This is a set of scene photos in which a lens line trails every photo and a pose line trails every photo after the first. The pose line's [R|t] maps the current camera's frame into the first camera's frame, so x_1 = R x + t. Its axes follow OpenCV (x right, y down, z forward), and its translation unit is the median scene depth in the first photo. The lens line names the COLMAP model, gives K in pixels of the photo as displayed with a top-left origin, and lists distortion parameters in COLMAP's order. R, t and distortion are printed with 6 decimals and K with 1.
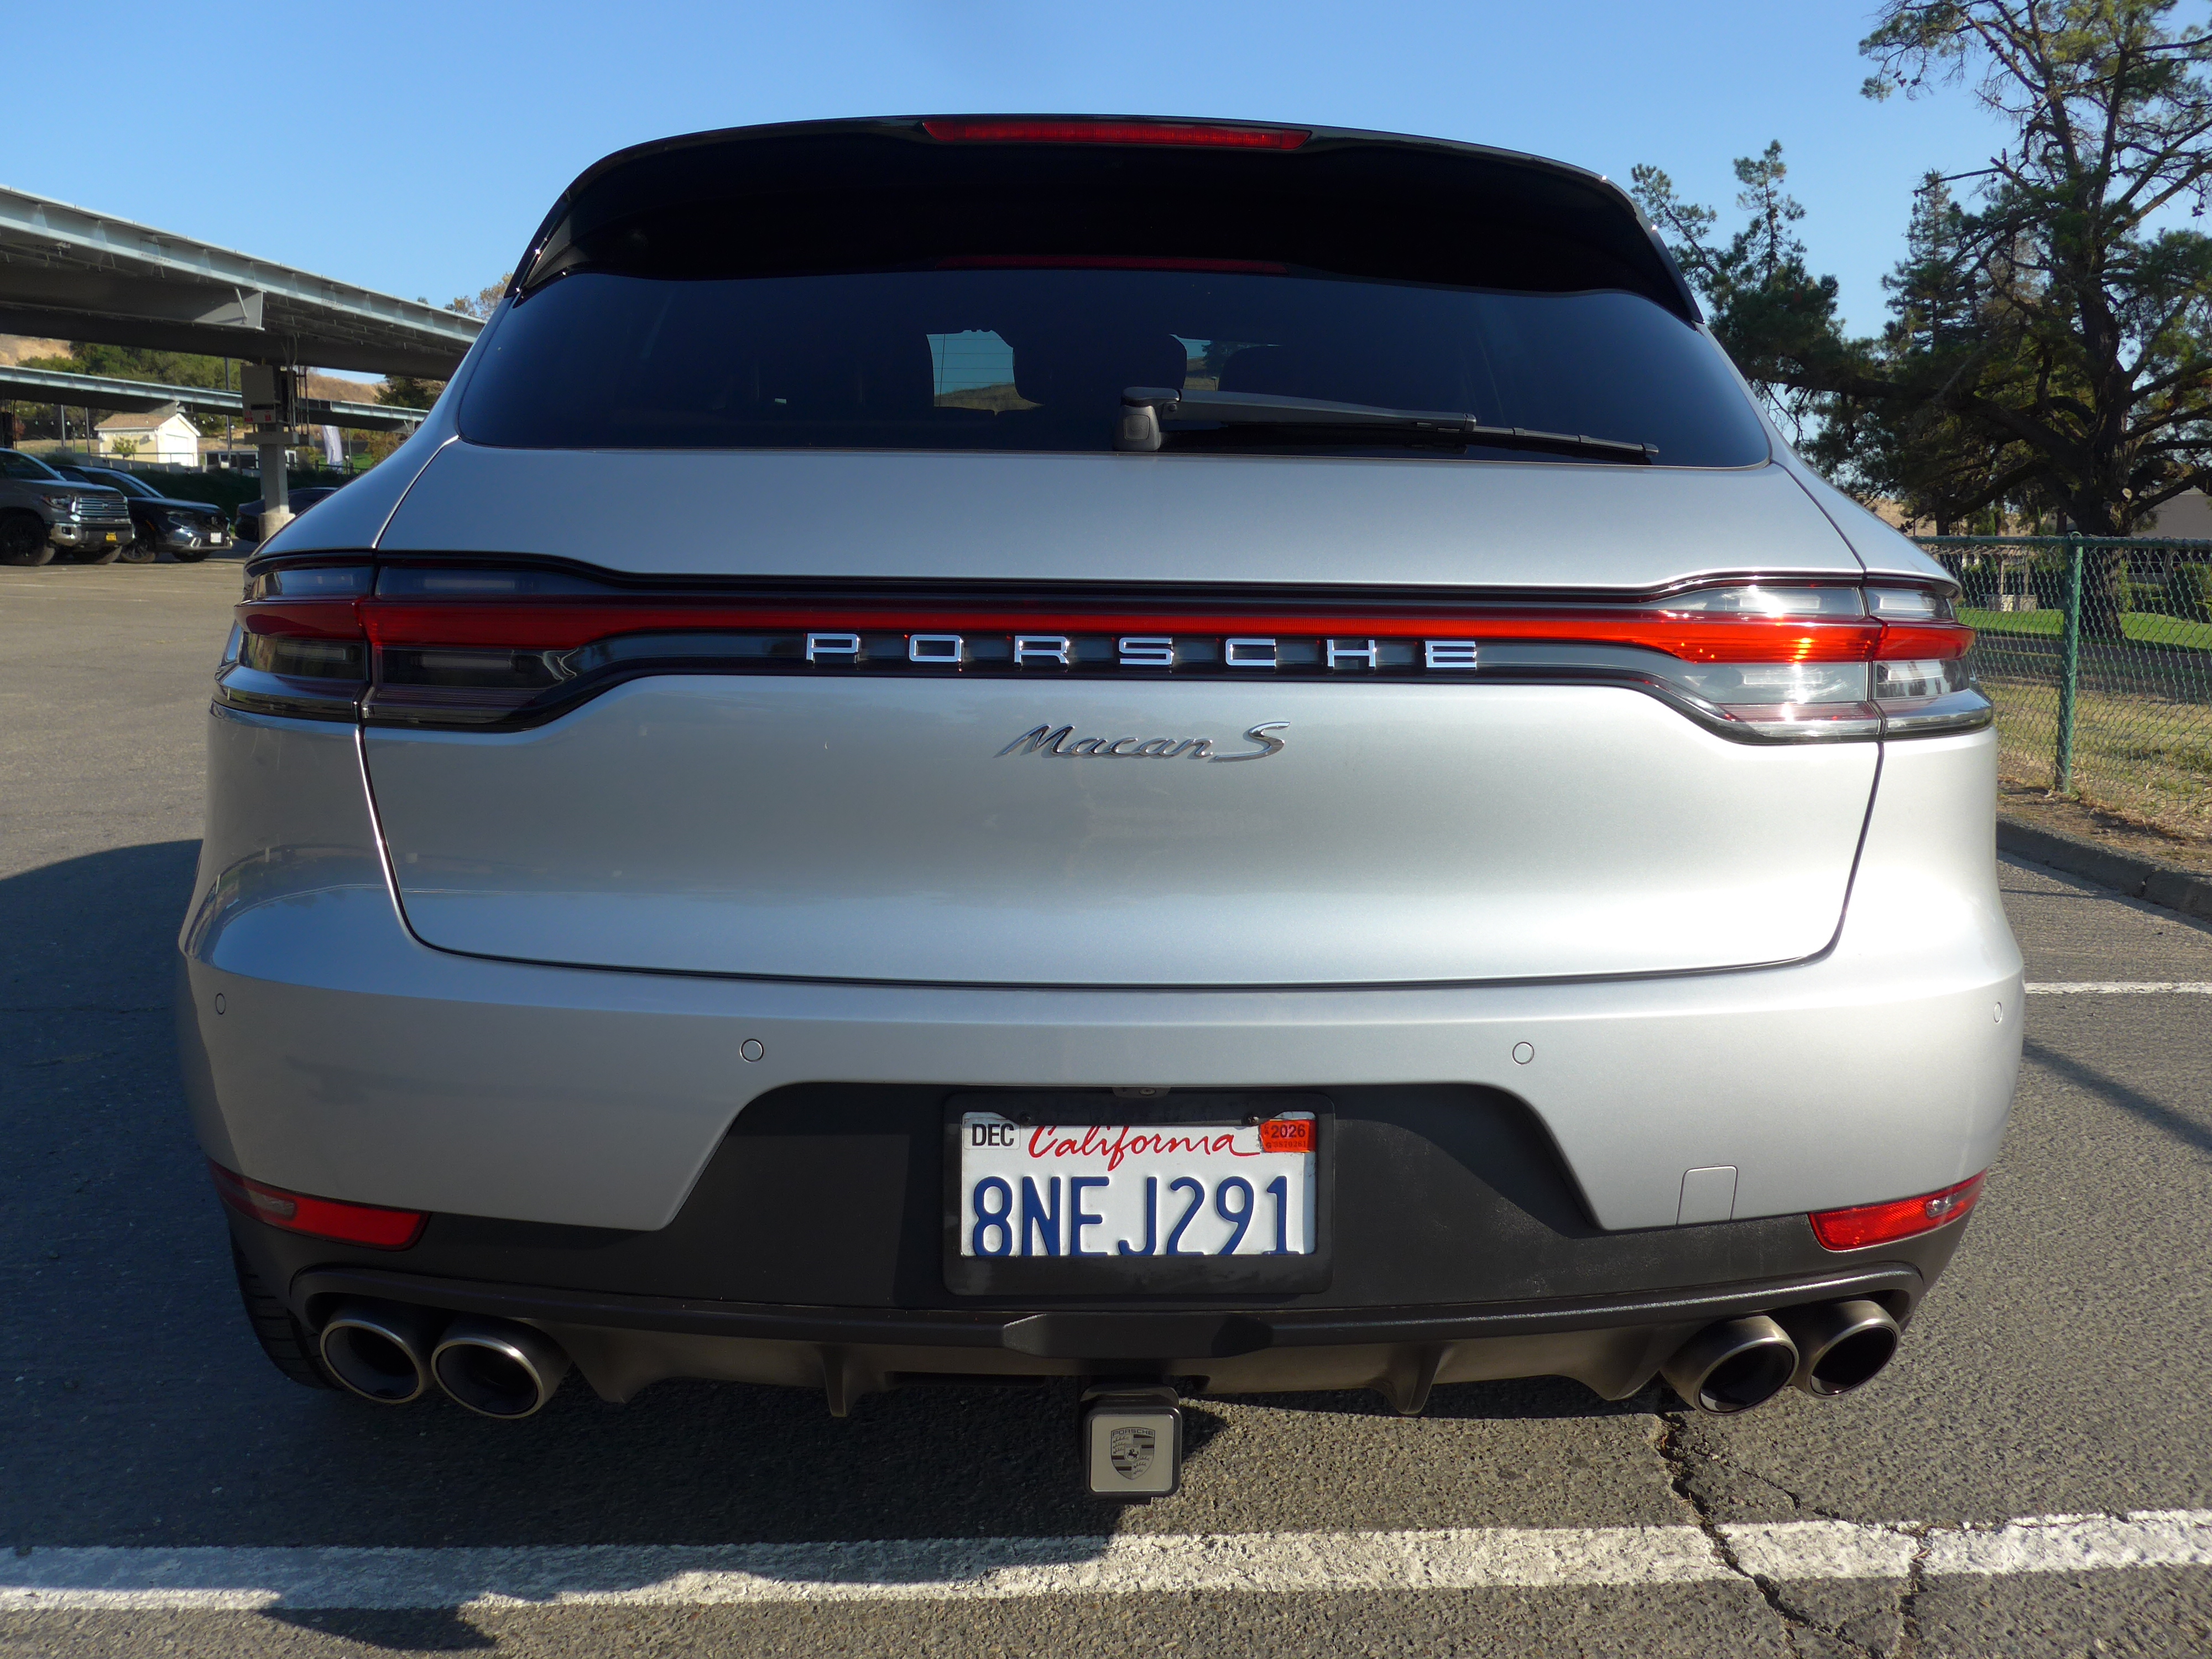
lens RADIAL K [[1907.6, 0, 1106.4], [0, 1907.6, 861.2], [0, 0, 1]] dist [-0.038321, 0.003118]
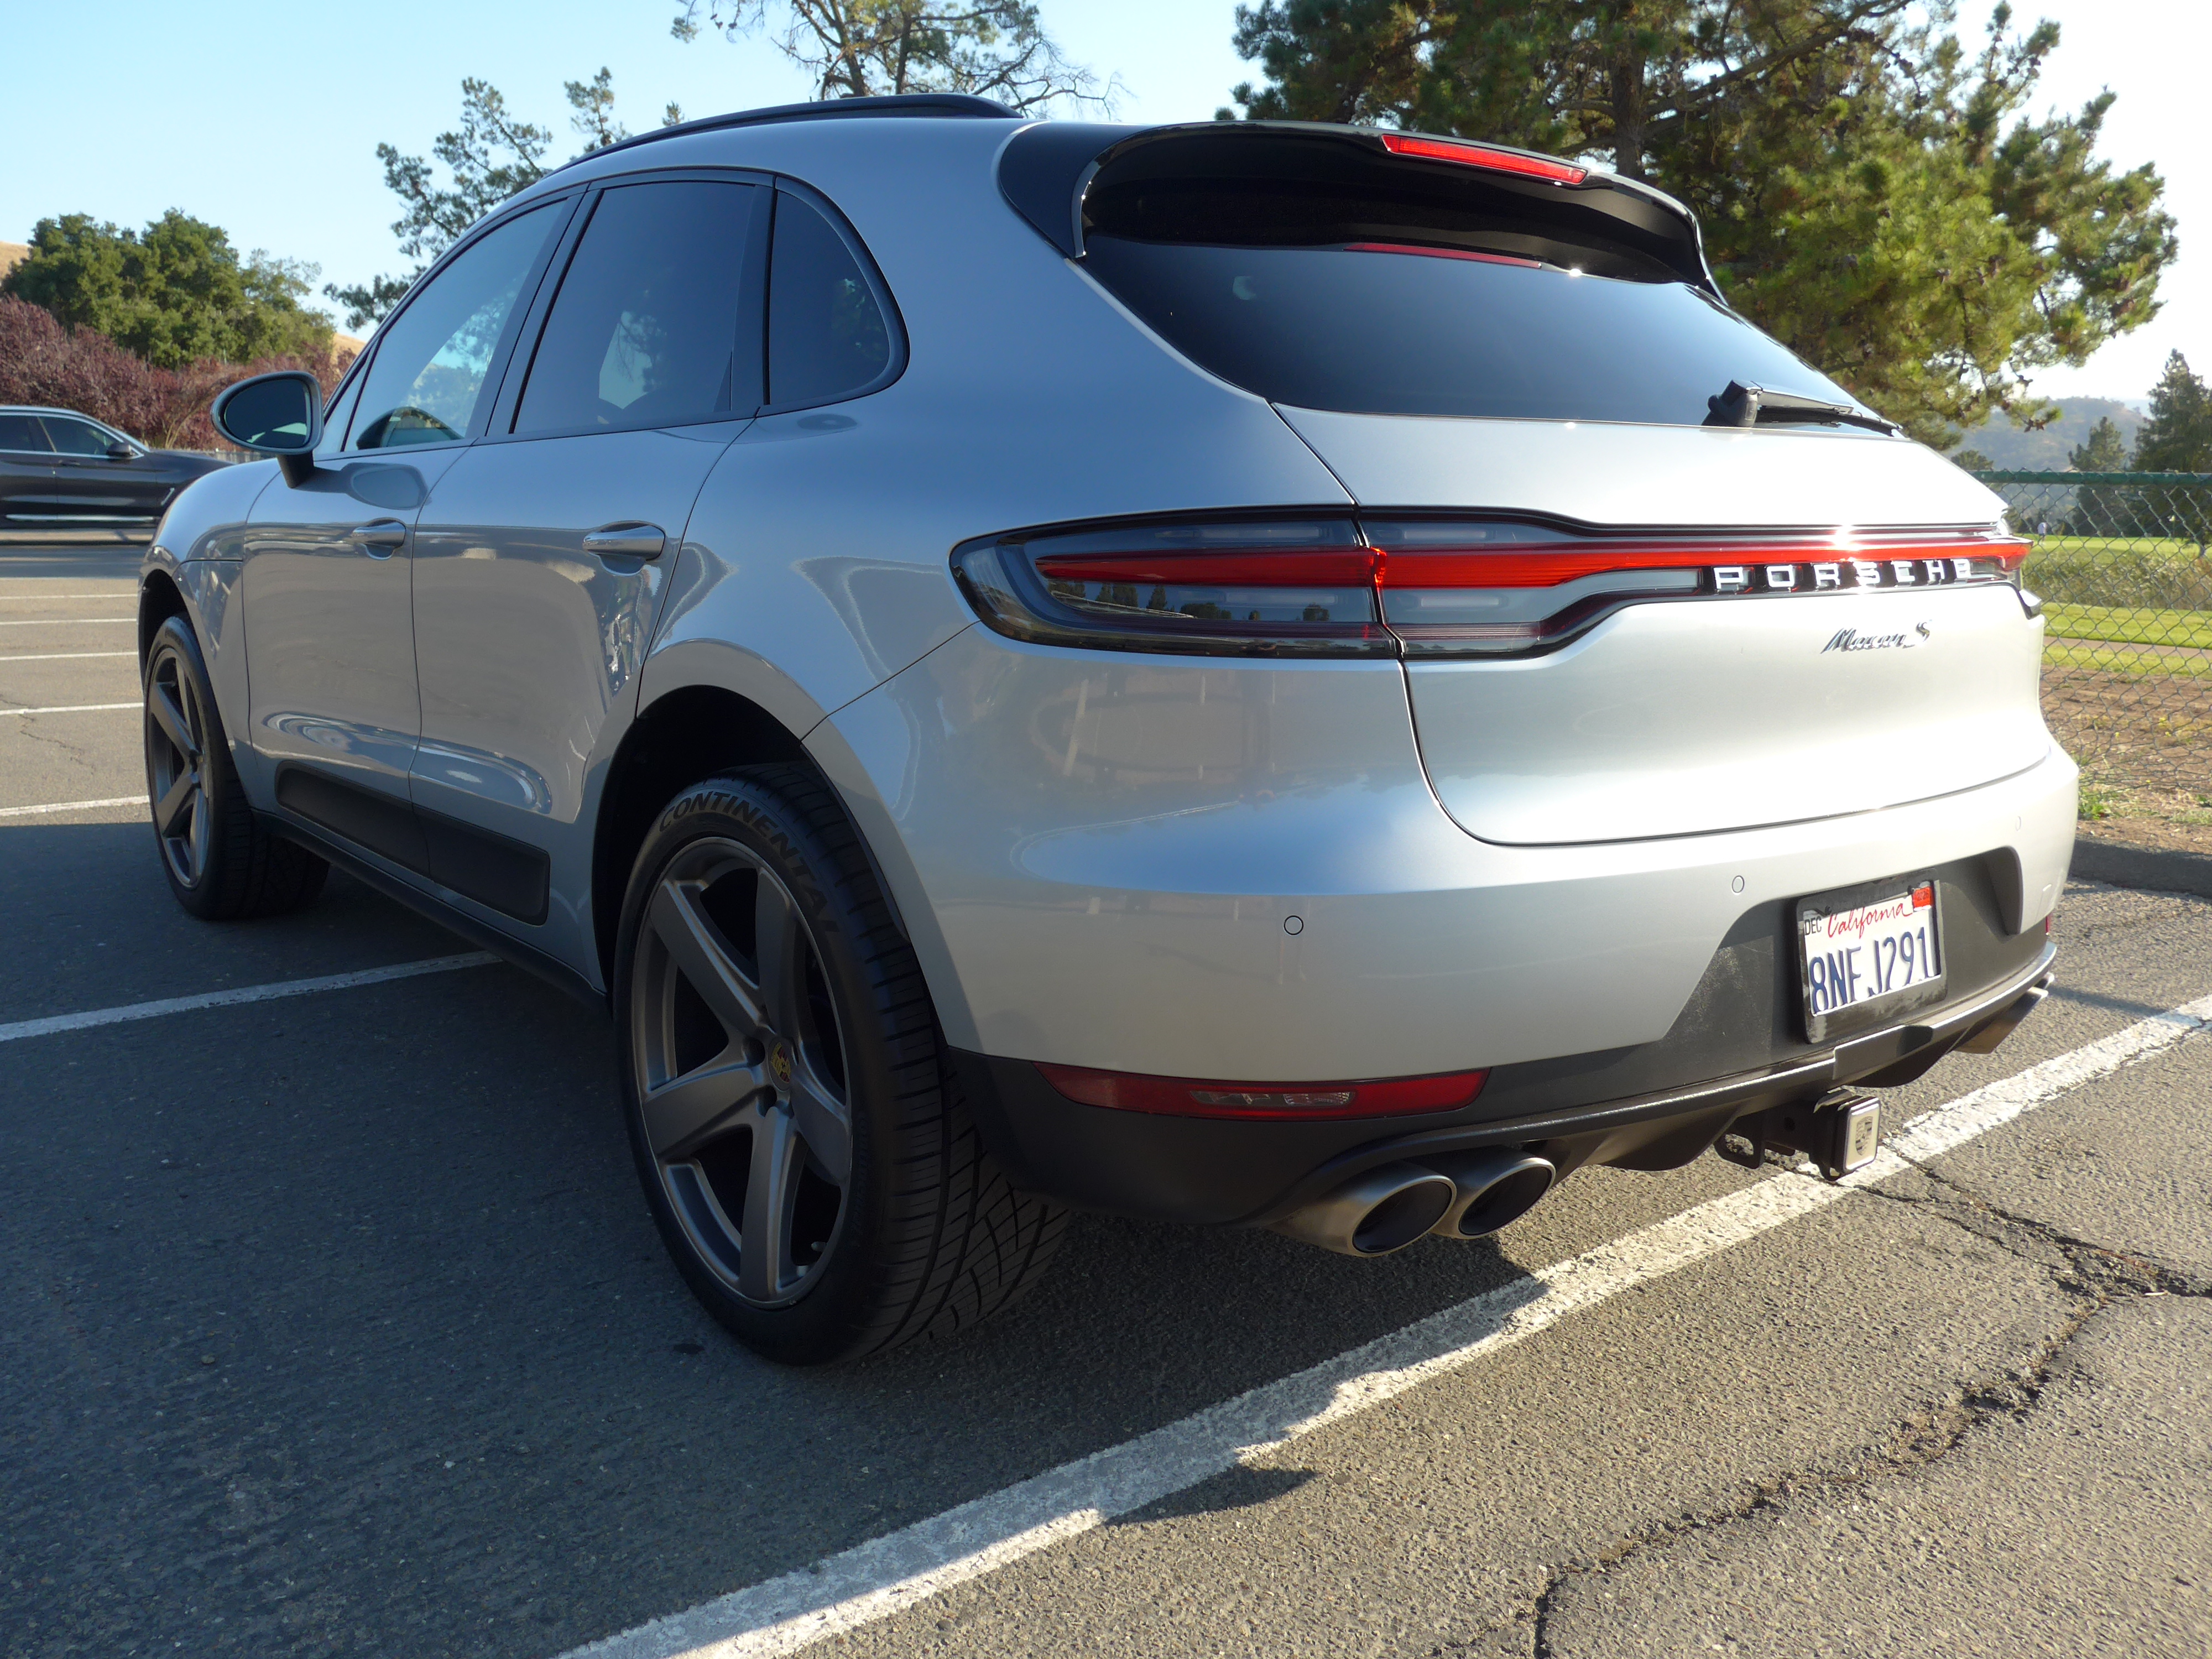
lens RADIAL K [[1916.0, 0, 1106.0], [0, 1916.0, 829.5], [0, 0, 1]] dist [-0.097211, 0.162524]
pose [[0.809911, -0.114053, 0.575357, -0.975028], [0.098731, 0.993426, 0.057946, -0.043933], [-0.578183, 0.009874, 0.815847, 0.132094]]
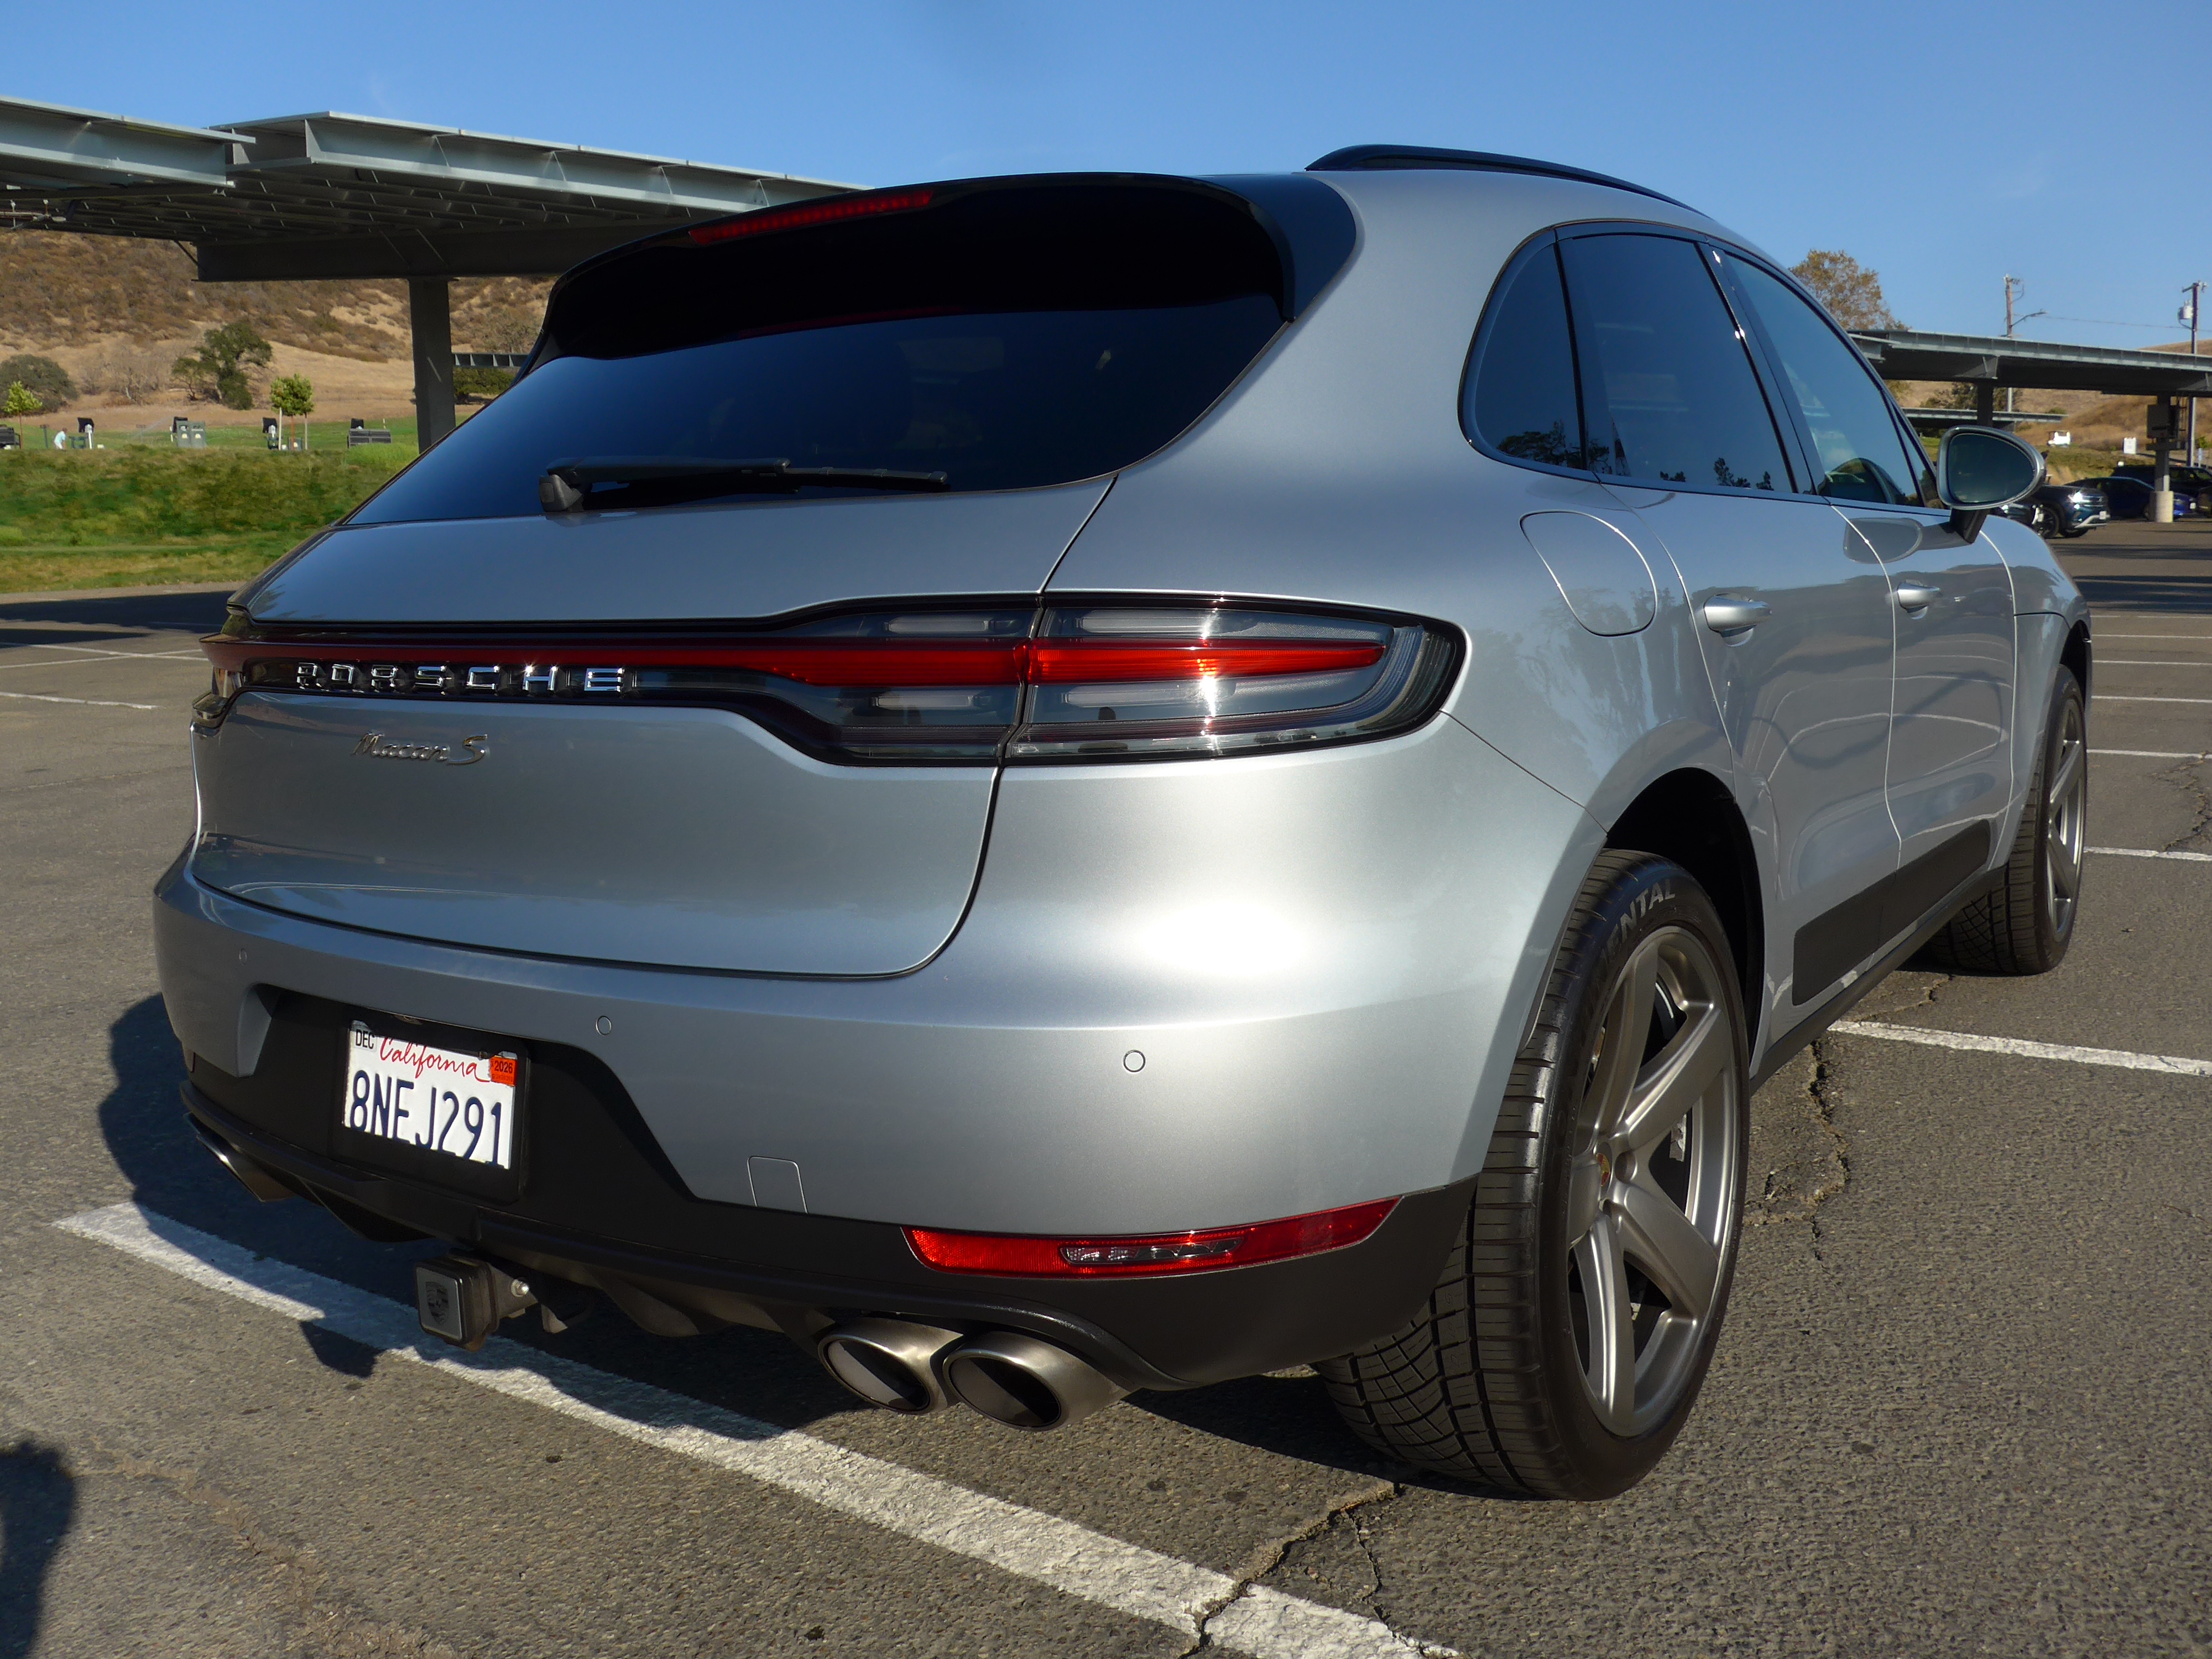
lens RADIAL K [[1907.6, 0, 1106.4], [0, 1907.6, 861.2], [0, 0, 1]] dist [-0.038321, 0.003118]
pose [[0.786101, 0.064390, -0.614734, 0.891759], [-0.059855, 0.997815, 0.027976, -0.037498], [0.615193, 0.014803, 0.788238, 0.210311]]
